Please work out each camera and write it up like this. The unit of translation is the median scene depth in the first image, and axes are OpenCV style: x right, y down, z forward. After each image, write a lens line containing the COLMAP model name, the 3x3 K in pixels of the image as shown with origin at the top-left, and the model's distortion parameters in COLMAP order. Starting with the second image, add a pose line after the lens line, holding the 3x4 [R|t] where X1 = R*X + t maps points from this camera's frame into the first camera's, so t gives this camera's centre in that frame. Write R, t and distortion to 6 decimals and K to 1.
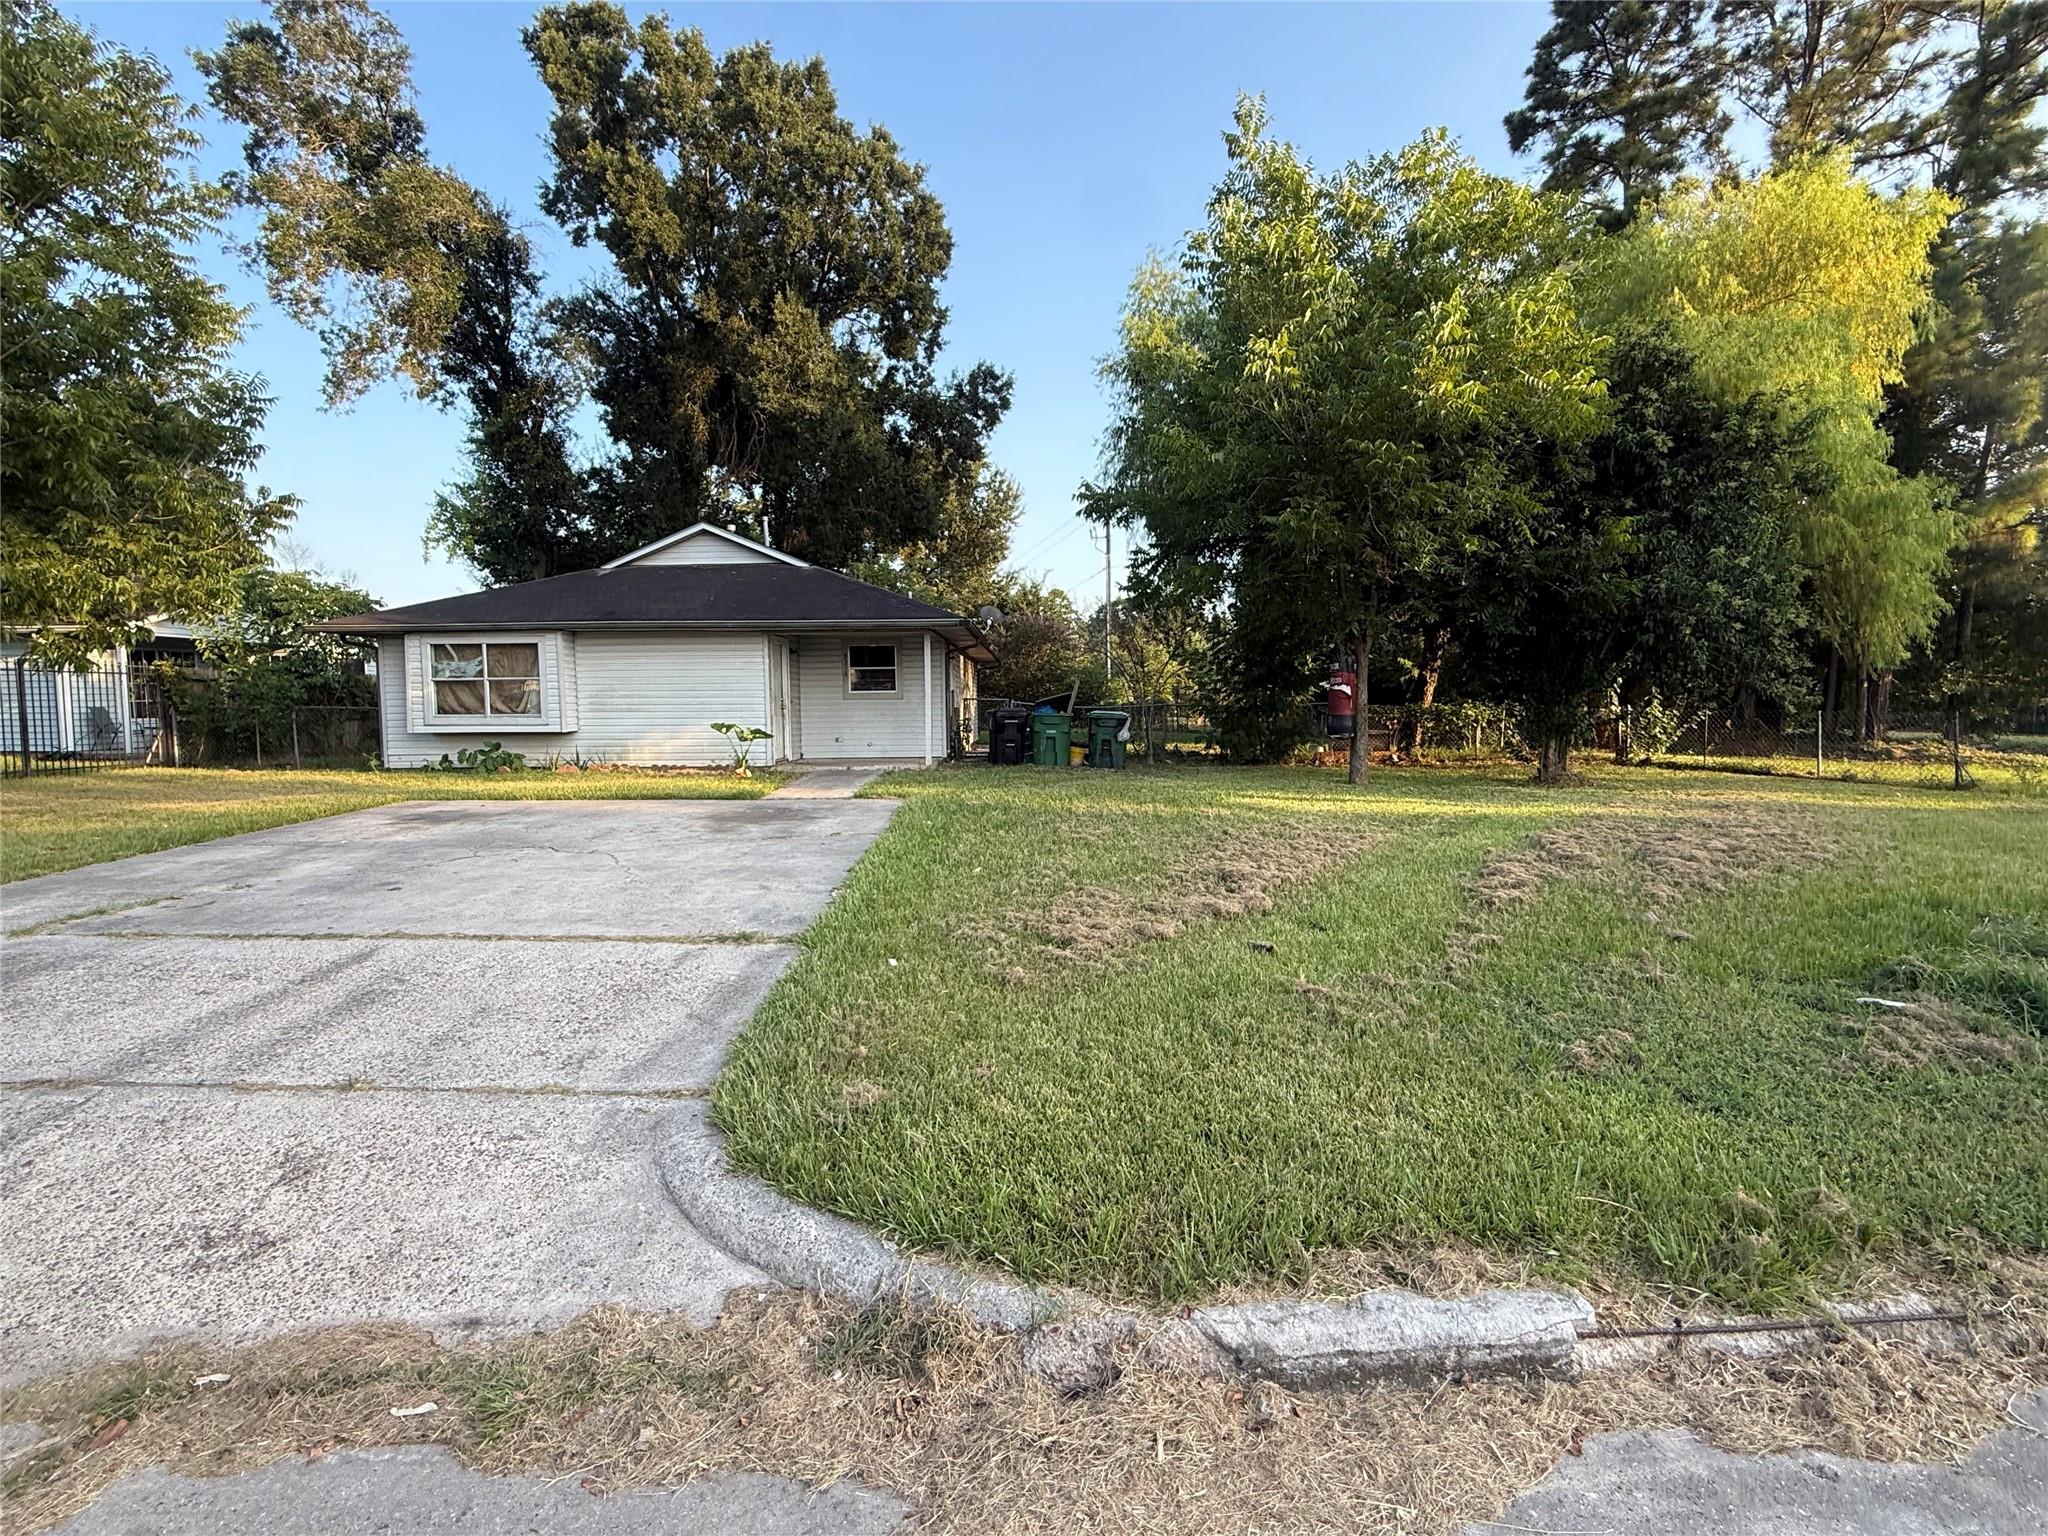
lens RADIAL K [[926.5, 0, 1024.0], [0, 926.5, 768.0], [0, 0, 1]] dist [0.001884, -0.000673]
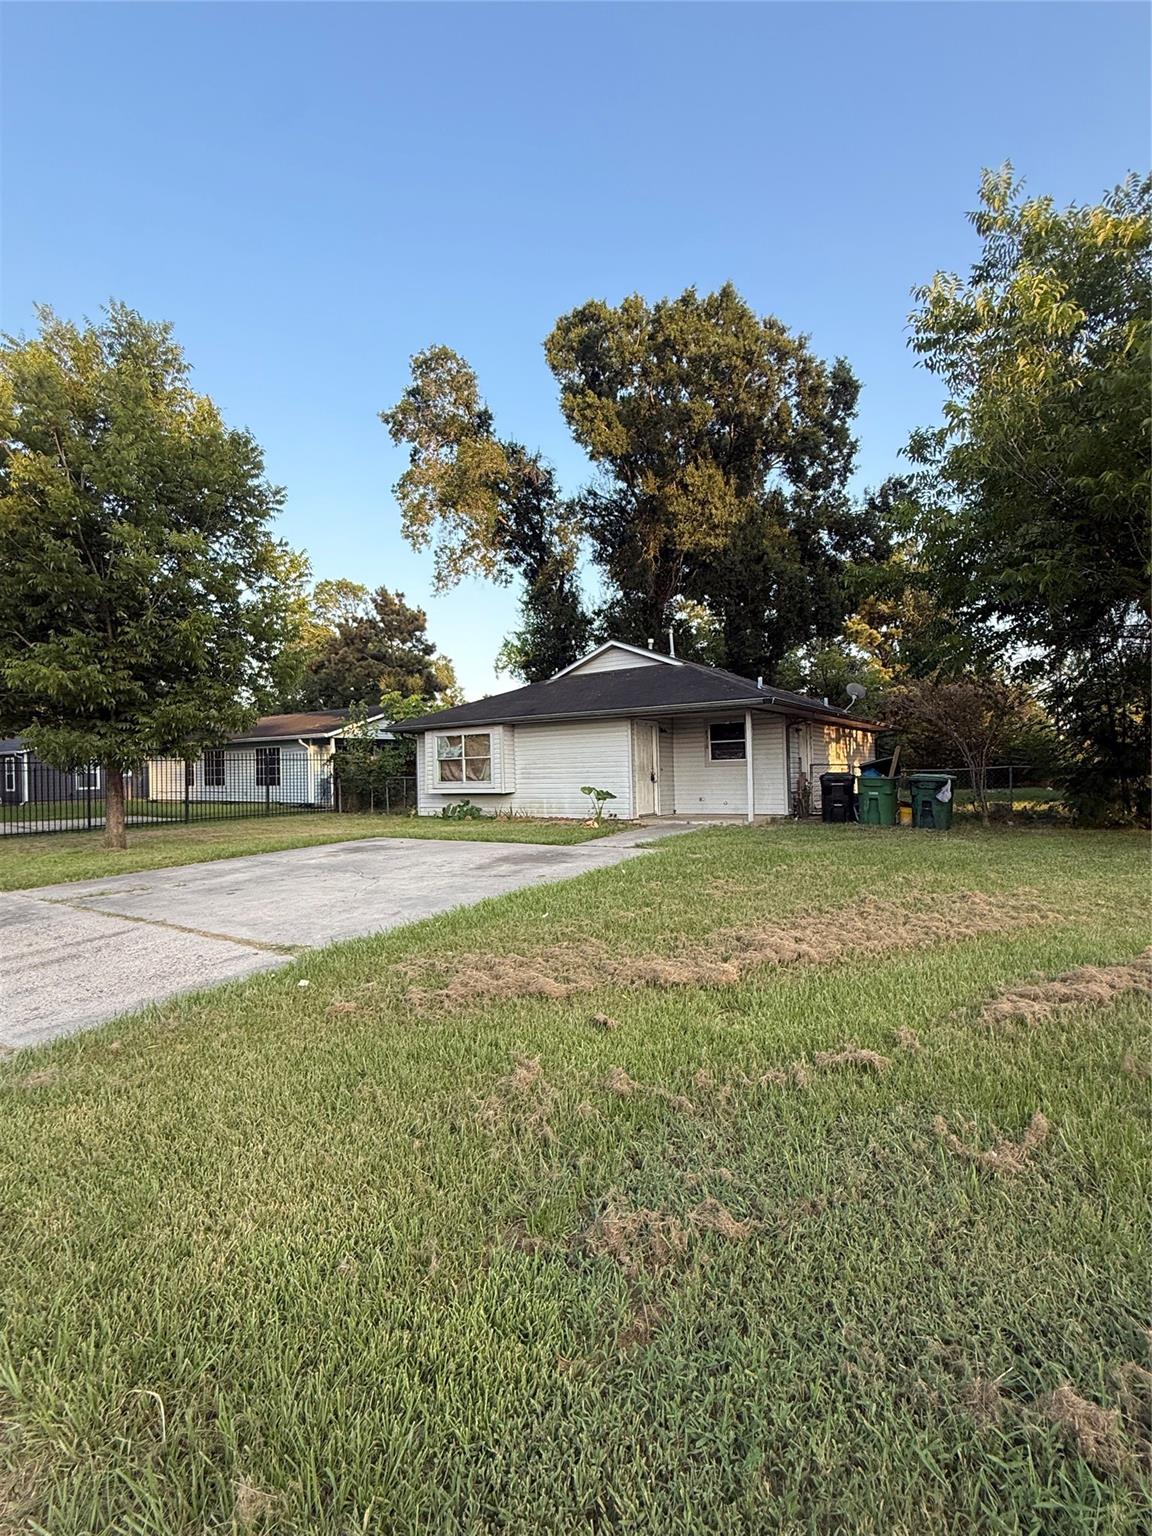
lens RADIAL K [[718.3, 0, 576.0], [0, 718.3, 768.0], [0, 0, 1]] dist [0.000345, -0.000166]
pose [[0.849070, -0.016606, -0.528020, 0.123817], [-0.020002, 0.997779, -0.063544, -0.005218], [0.527902, 0.064515, 0.846851, 0.060187]]
